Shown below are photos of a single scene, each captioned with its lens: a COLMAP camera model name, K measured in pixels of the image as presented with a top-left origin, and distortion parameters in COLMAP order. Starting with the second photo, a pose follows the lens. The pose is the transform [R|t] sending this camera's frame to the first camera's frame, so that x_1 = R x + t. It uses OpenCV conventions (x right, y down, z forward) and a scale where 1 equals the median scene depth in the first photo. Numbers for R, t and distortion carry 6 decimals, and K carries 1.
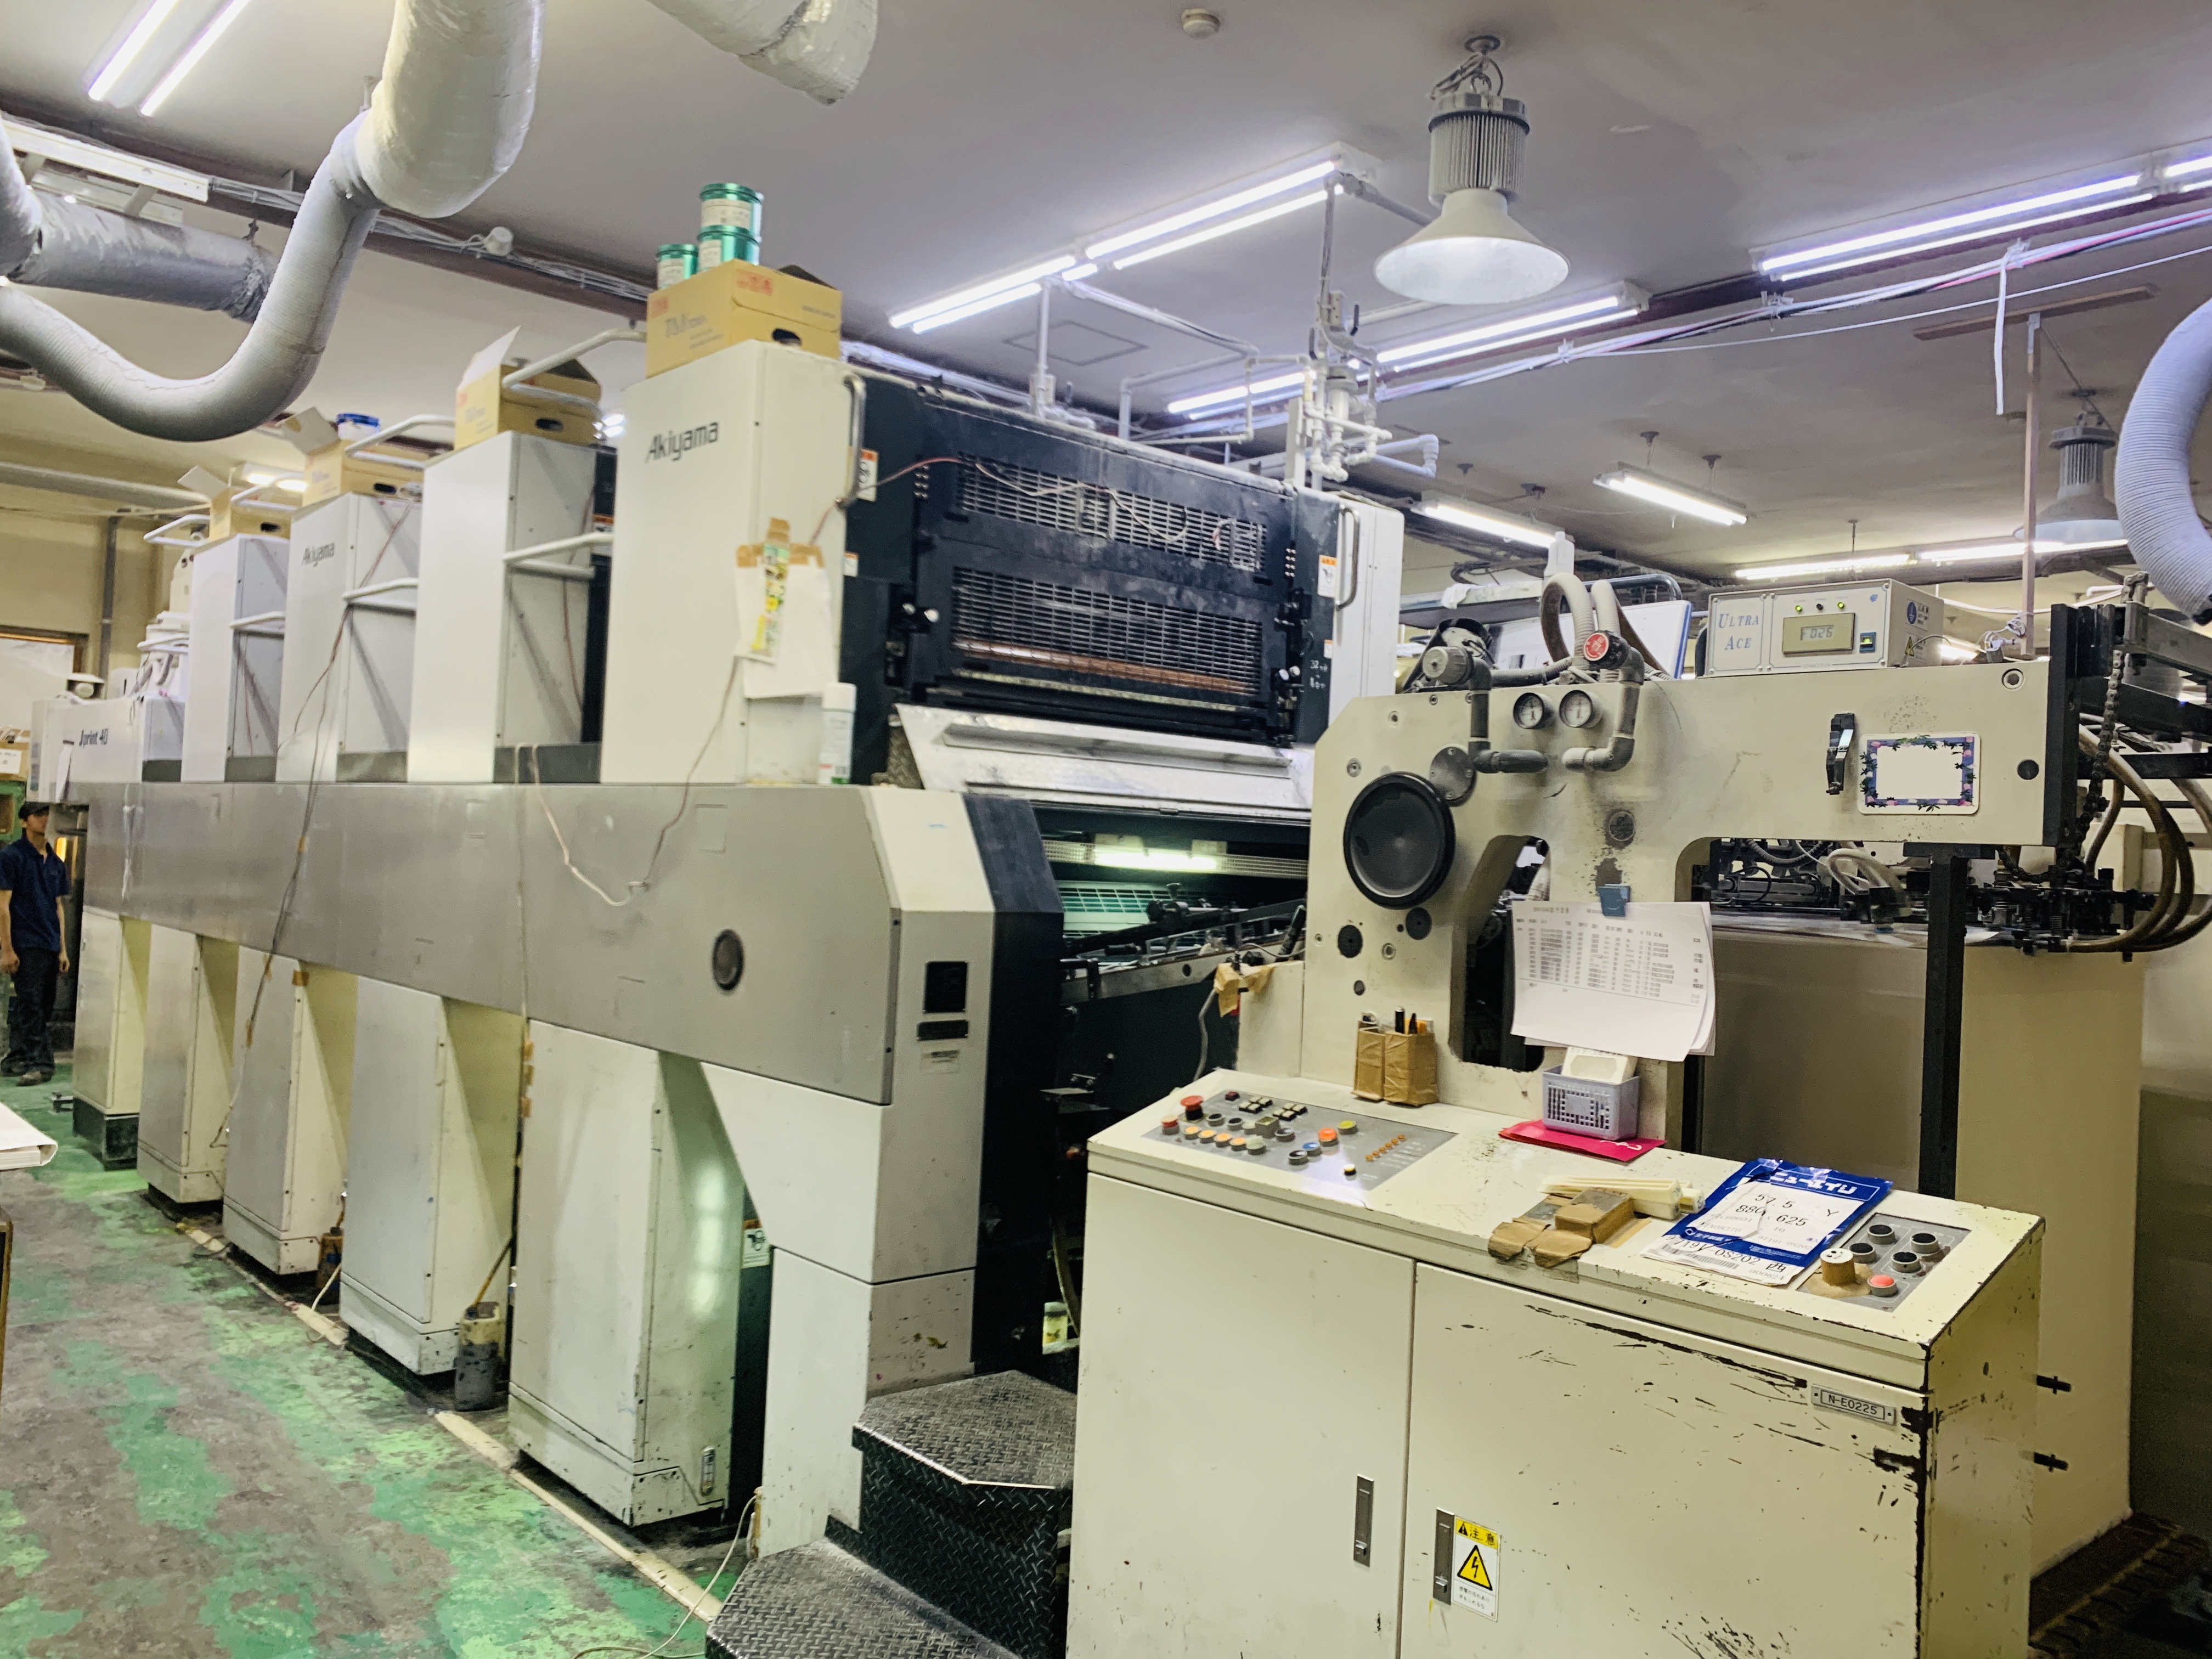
lens RADIAL K [[1678.0, 0, 1106.0], [0, 1678.0, 829.5], [0, 0, 1]] dist [0.079771, -0.000233]
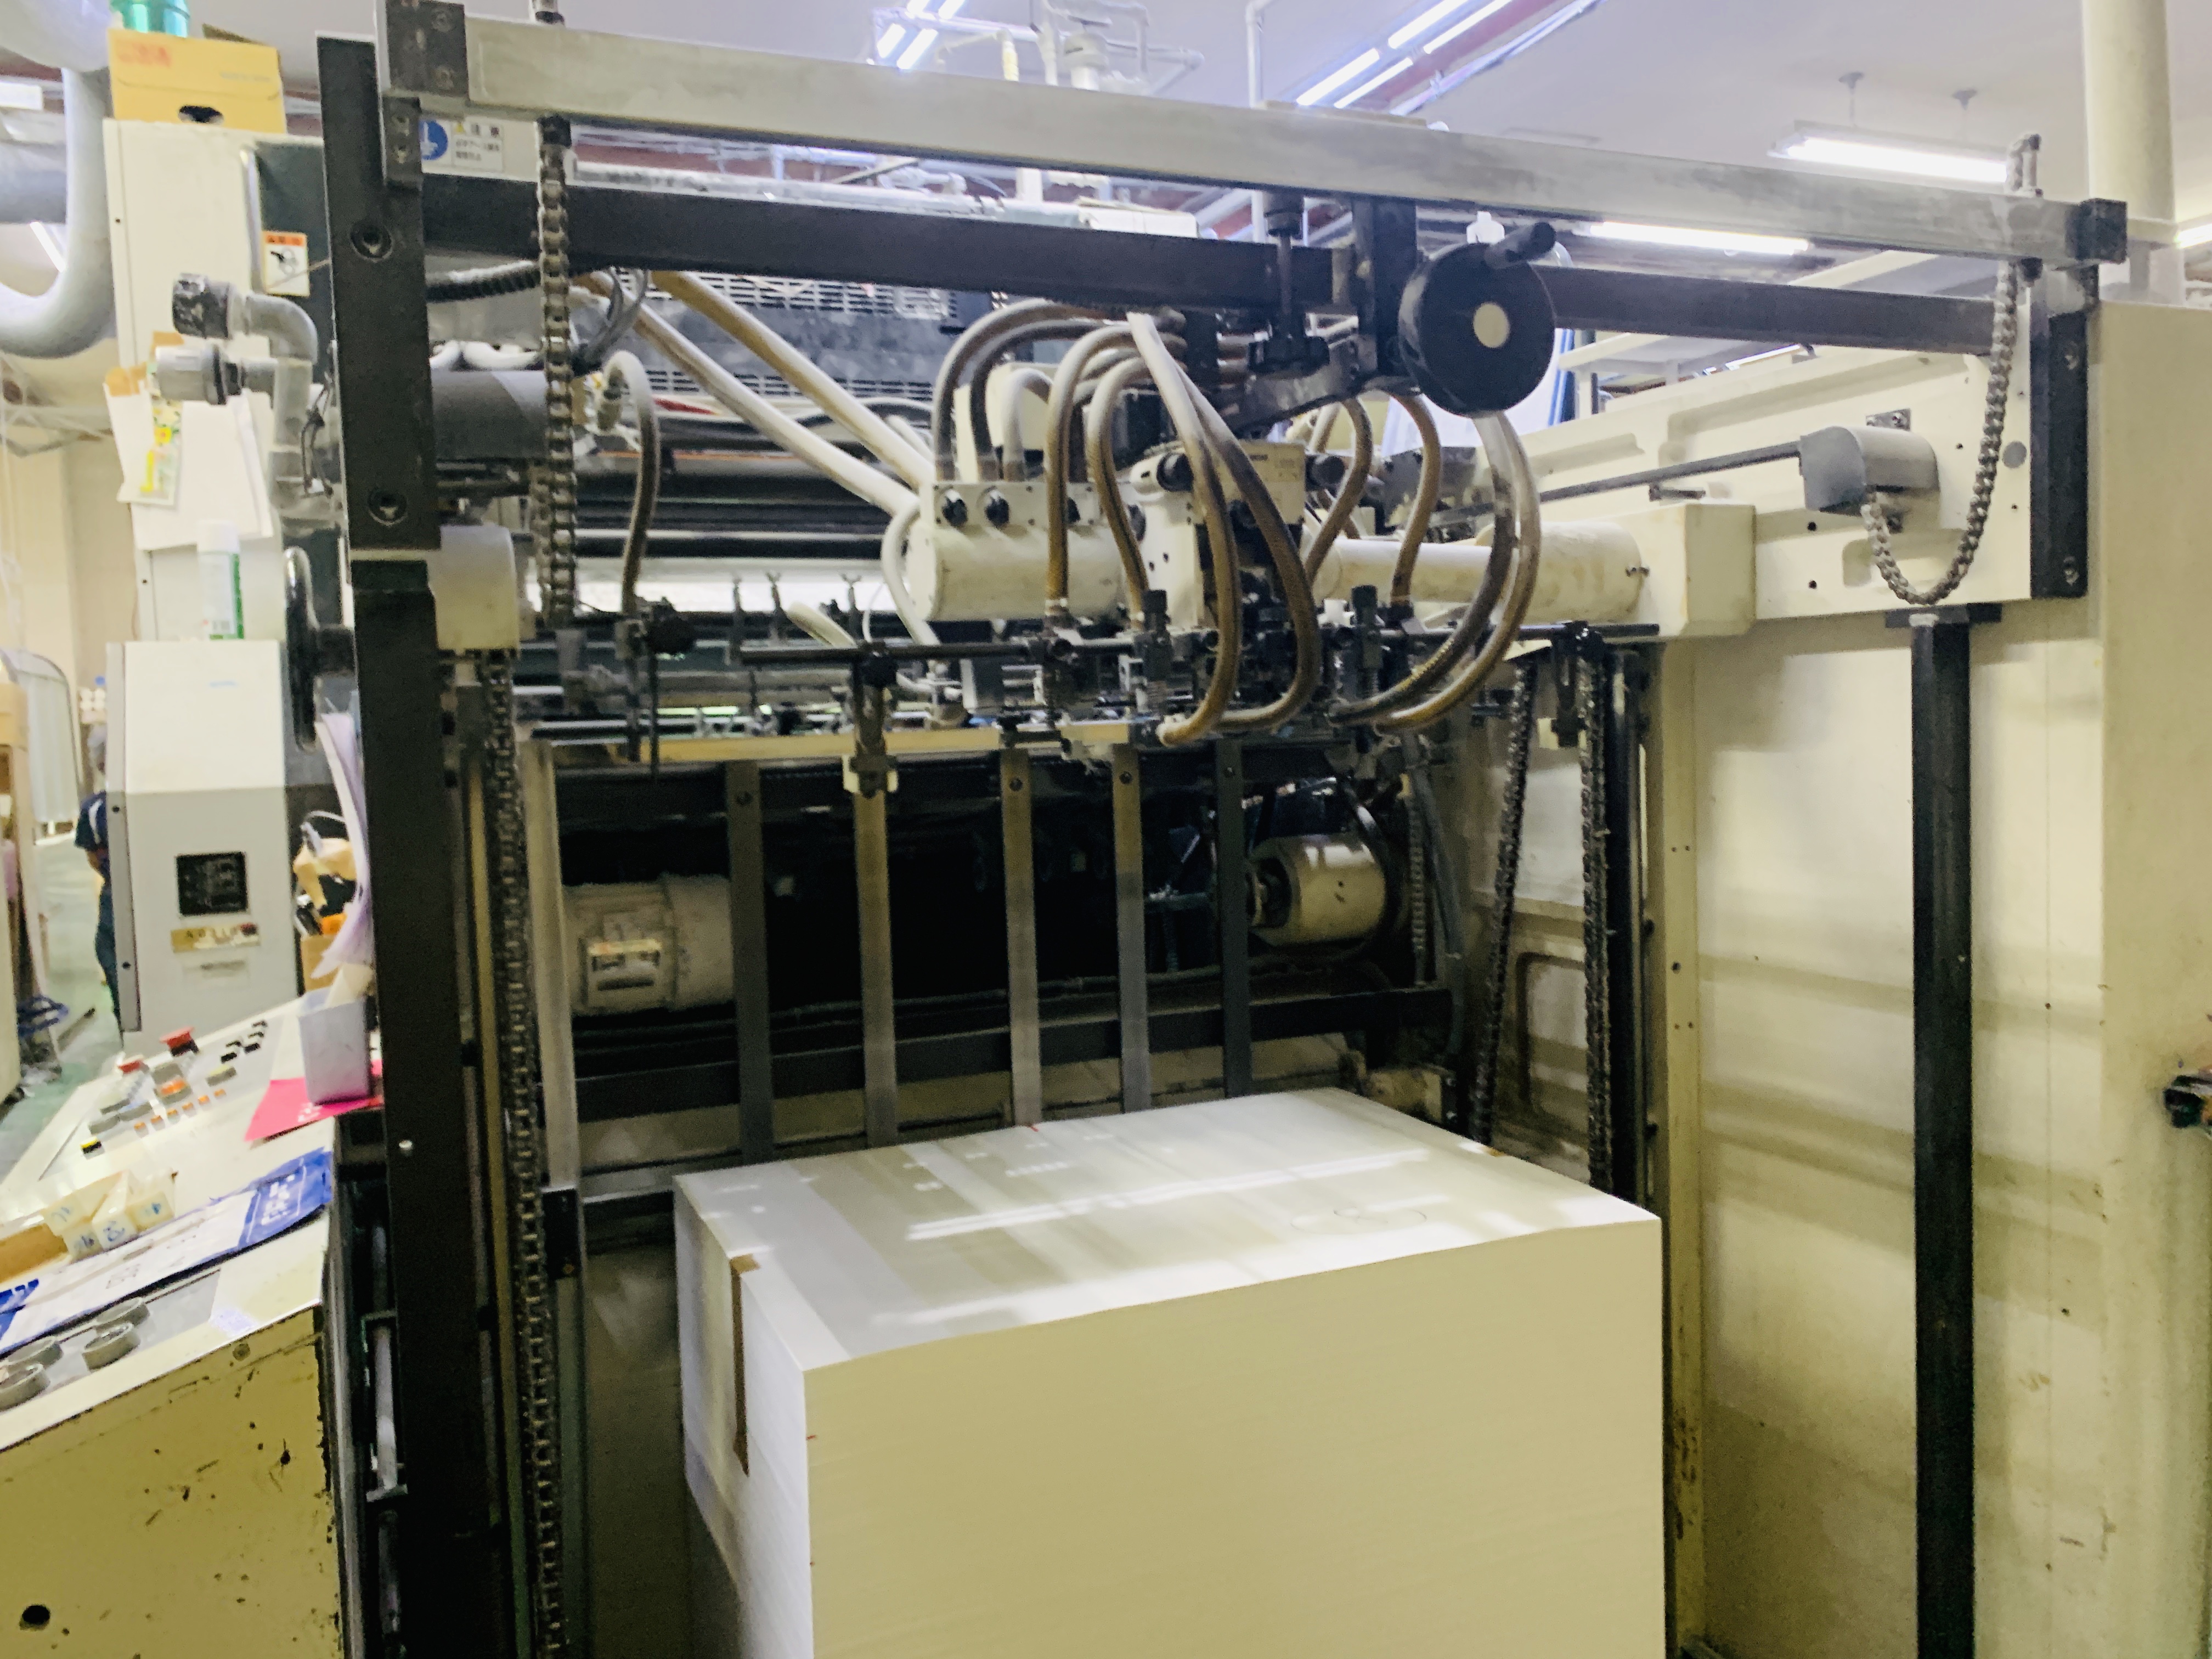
lens RADIAL K [[1650.4, 0, 1106.0], [0, 1650.4, 829.5], [0, 0, 1]] dist [0.000191, 0.006691]
pose [[0.937511, -0.055567, -0.343491, 0.425342], [0.083548, 0.994236, 0.067195, 0.037971], [0.337777, -0.091694, 0.936749, 0.301974]]
